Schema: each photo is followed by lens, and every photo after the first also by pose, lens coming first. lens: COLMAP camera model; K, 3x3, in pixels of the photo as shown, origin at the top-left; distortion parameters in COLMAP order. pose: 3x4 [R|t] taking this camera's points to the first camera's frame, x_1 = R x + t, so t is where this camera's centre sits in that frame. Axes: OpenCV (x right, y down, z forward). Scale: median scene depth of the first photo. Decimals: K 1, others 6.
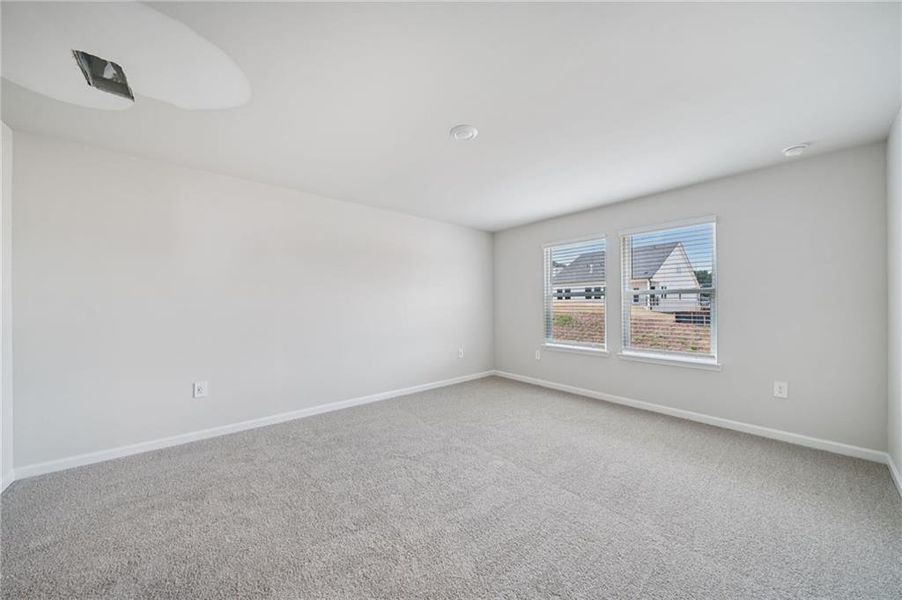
lens RADIAL K [[411.3, 0, 452.3], [0, 411.3, 296.6], [0, 0, 1]] dist [0.004706, 0.000226]
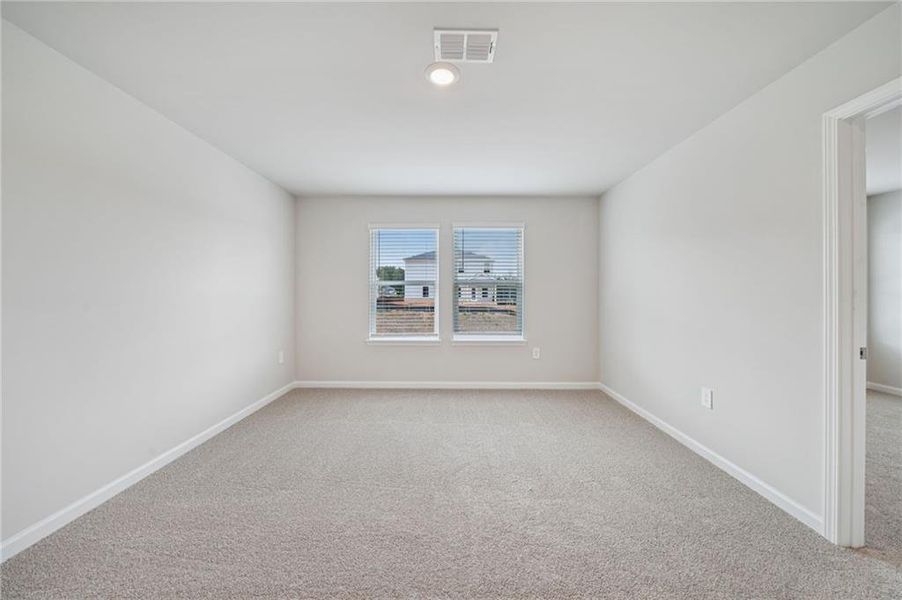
lens RADIAL K [[350.7, 0, 450.0], [0, 350.7, 294.1], [0, 0, 1]] dist [0.000449, 0.000080]
pose [[0.570756, -0.003377, 0.821113, -0.306582], [-0.013117, 0.999826, 0.013229, 0.007868], [-0.821015, -0.018321, 0.570613, 0.466431]]
